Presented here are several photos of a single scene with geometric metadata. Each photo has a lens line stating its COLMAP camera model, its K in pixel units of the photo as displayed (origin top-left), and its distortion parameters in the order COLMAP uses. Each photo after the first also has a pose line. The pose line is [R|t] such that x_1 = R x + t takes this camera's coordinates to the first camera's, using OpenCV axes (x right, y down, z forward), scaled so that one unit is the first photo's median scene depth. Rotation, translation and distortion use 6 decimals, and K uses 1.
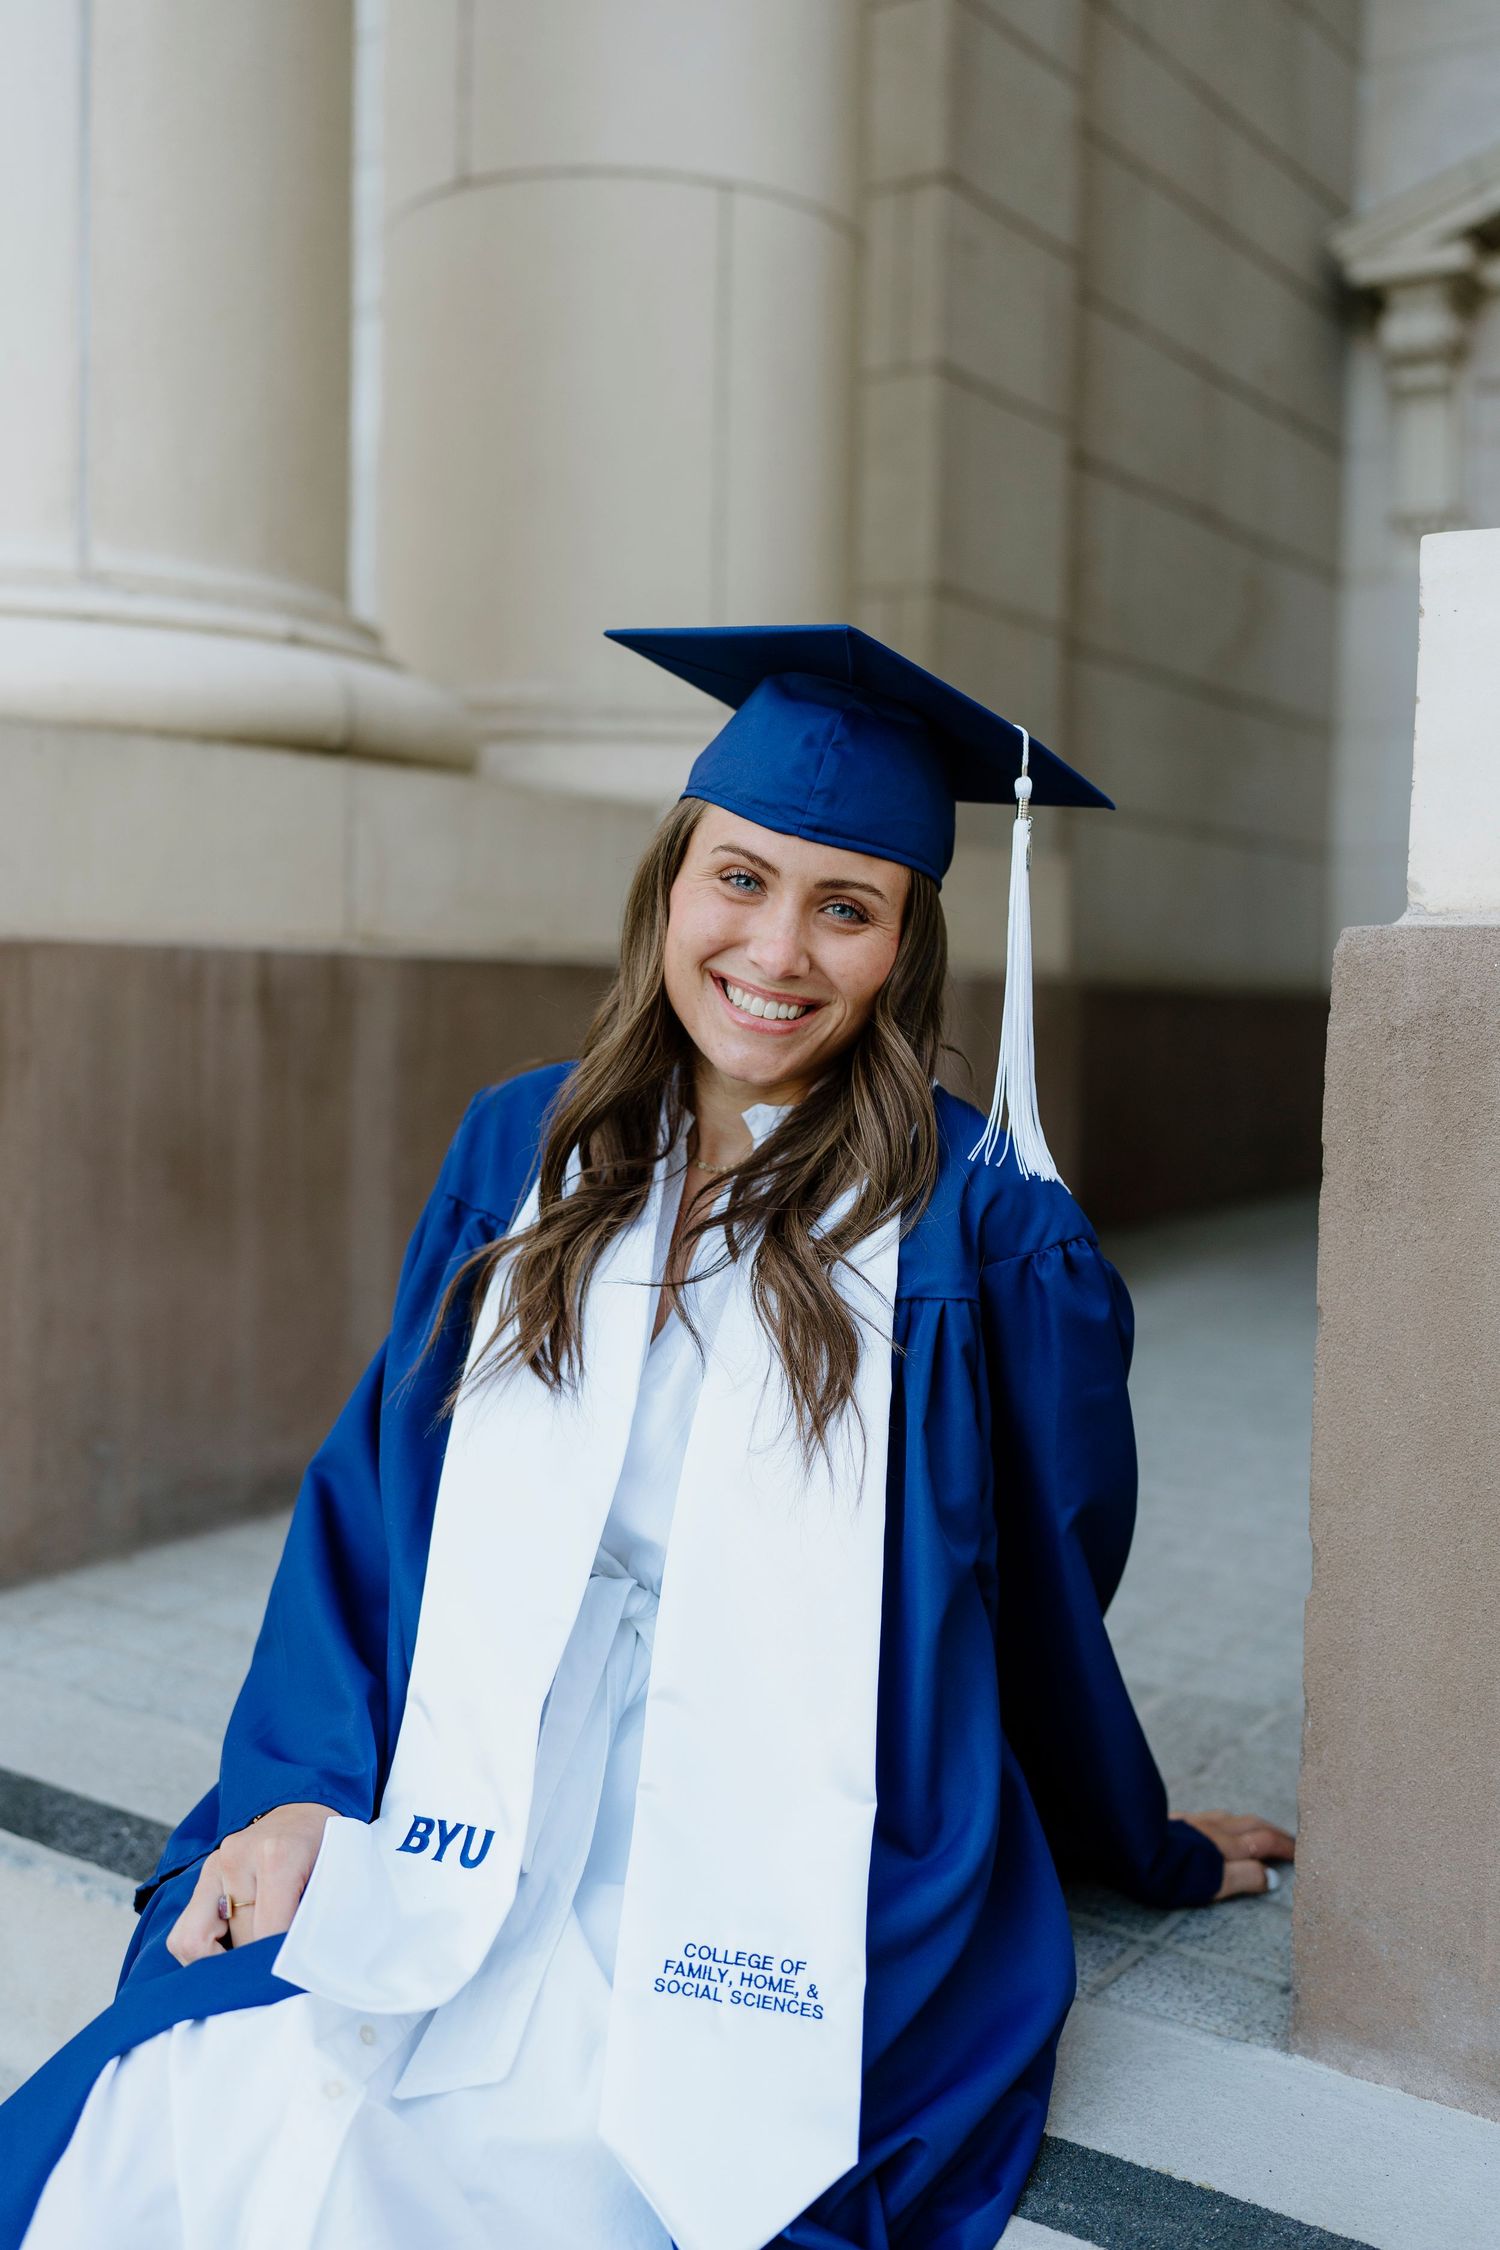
lens RADIAL K [[2255.3, 0, 750.0], [0, 2255.3, 1125.0], [0, 0, 1]] dist [-0.004913, -0.005854]
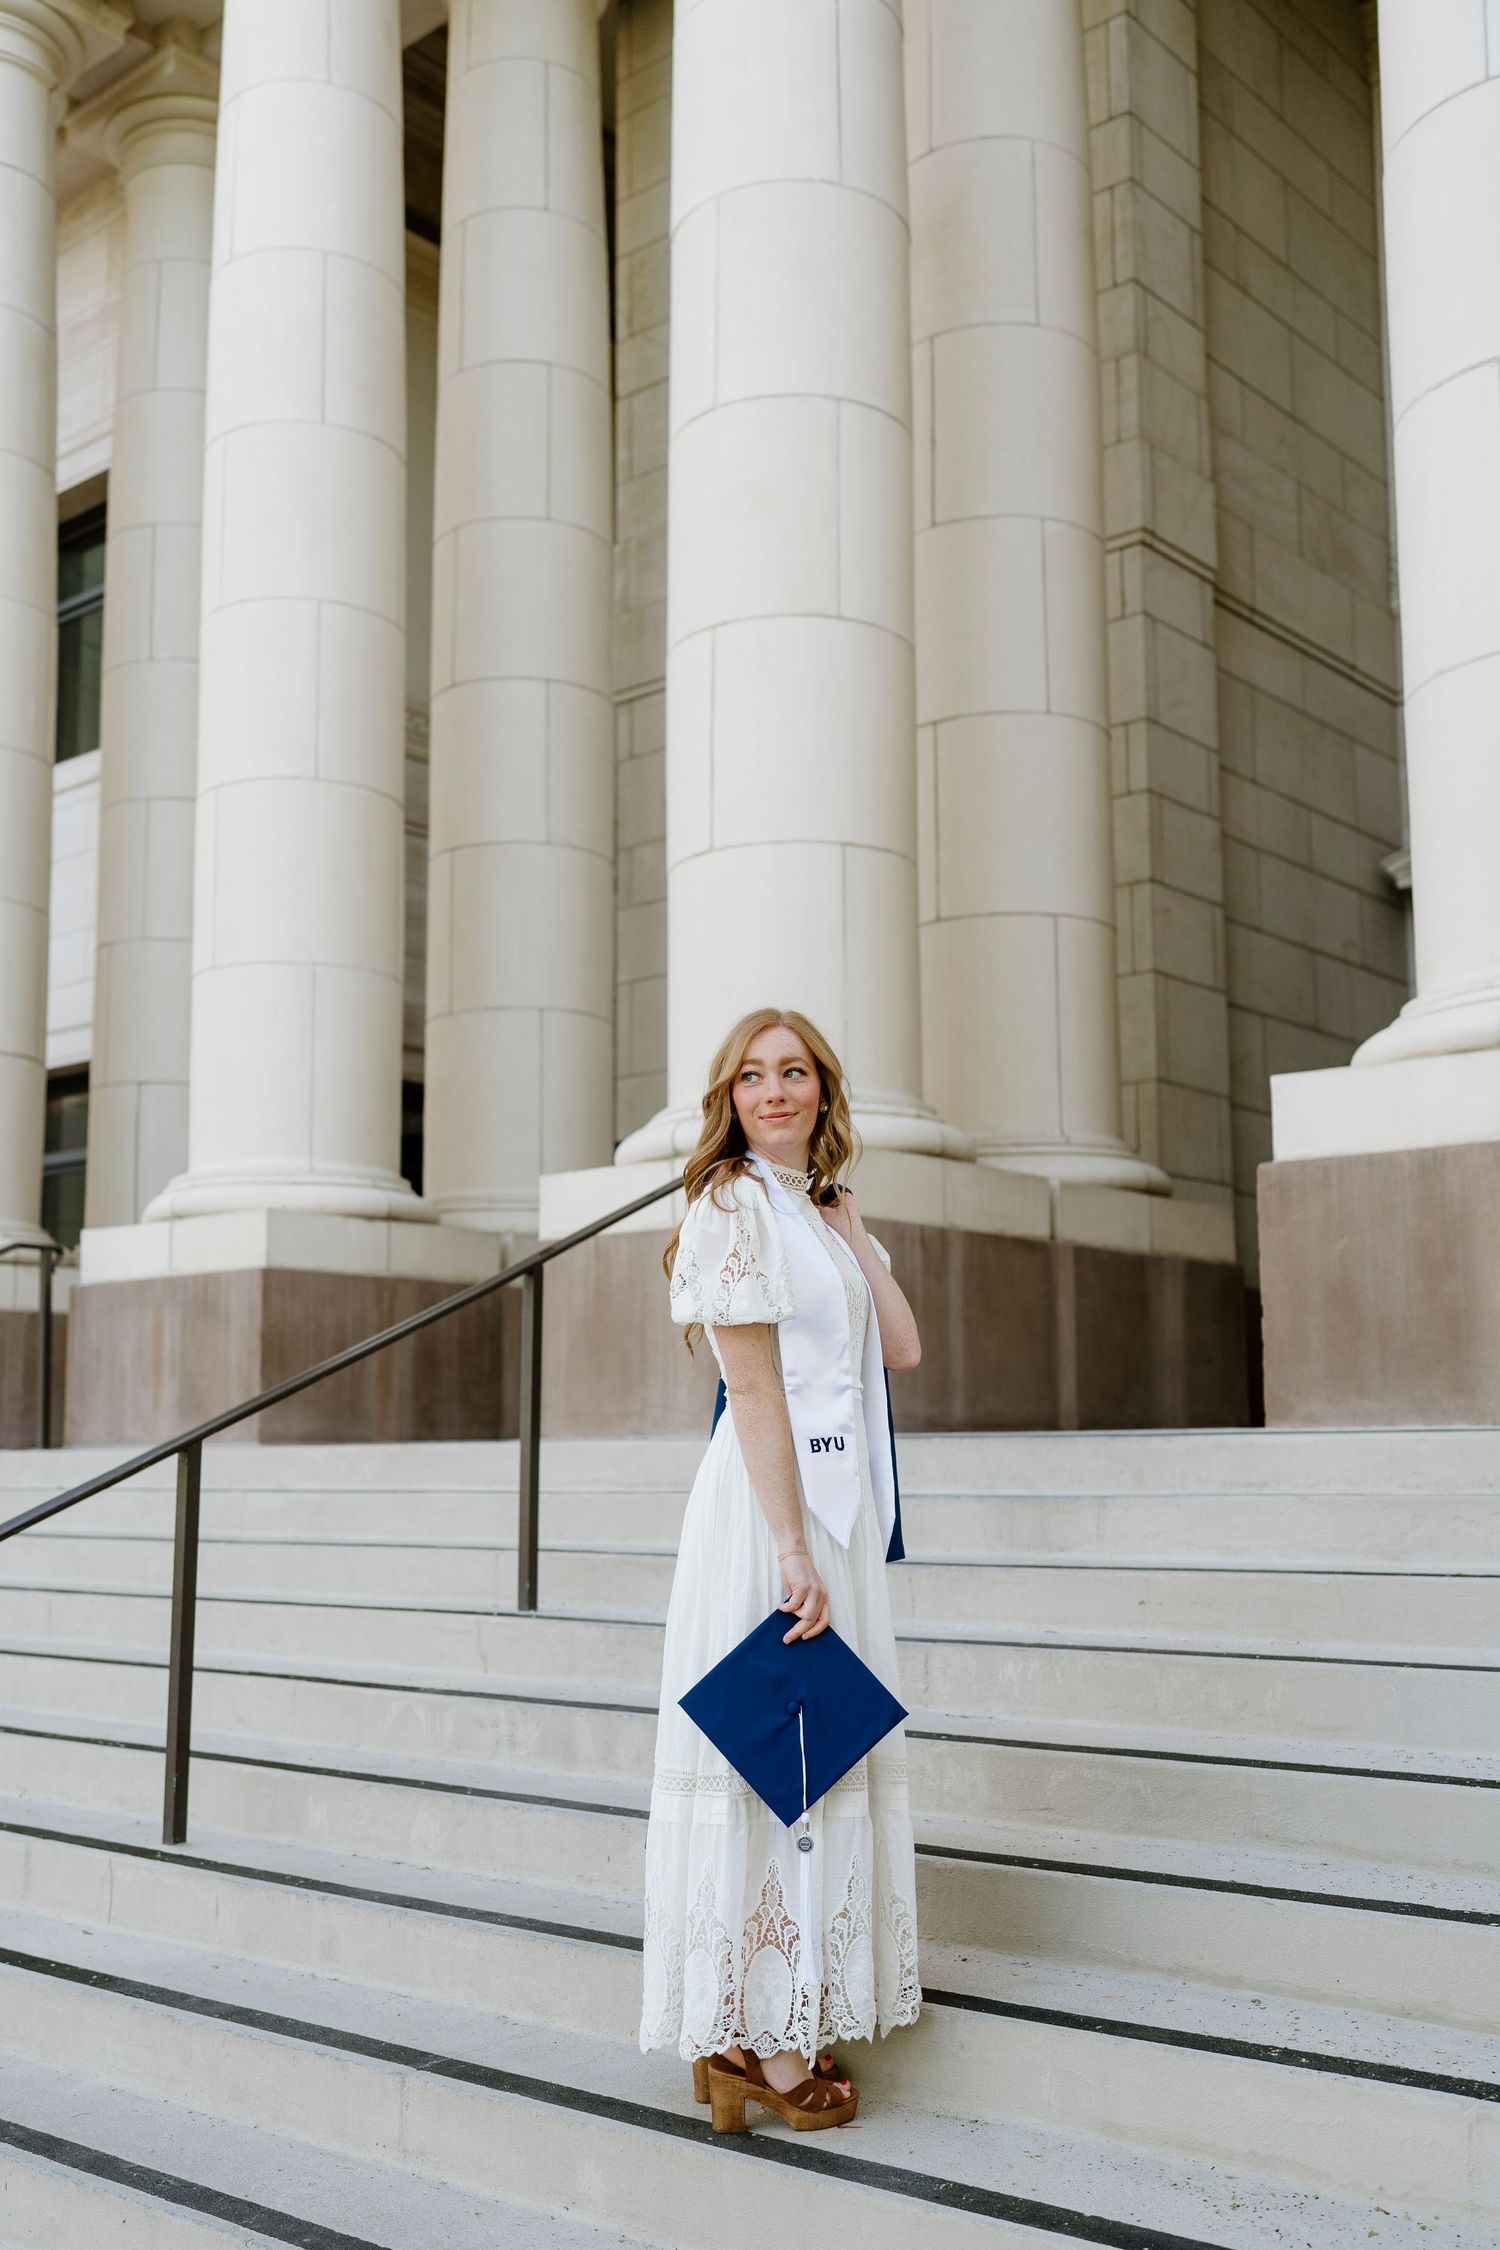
lens RADIAL K [[2255.3, 0, 750.0], [0, 2255.3, 1125.0], [0, 0, 1]] dist [-0.004913, -0.005854]
pose [[0.992873, -0.054114, -0.106185, -0.100246], [0.030630, 0.976910, -0.211444, 0.310112], [0.115176, 0.206685, 0.971605, -1.417075]]
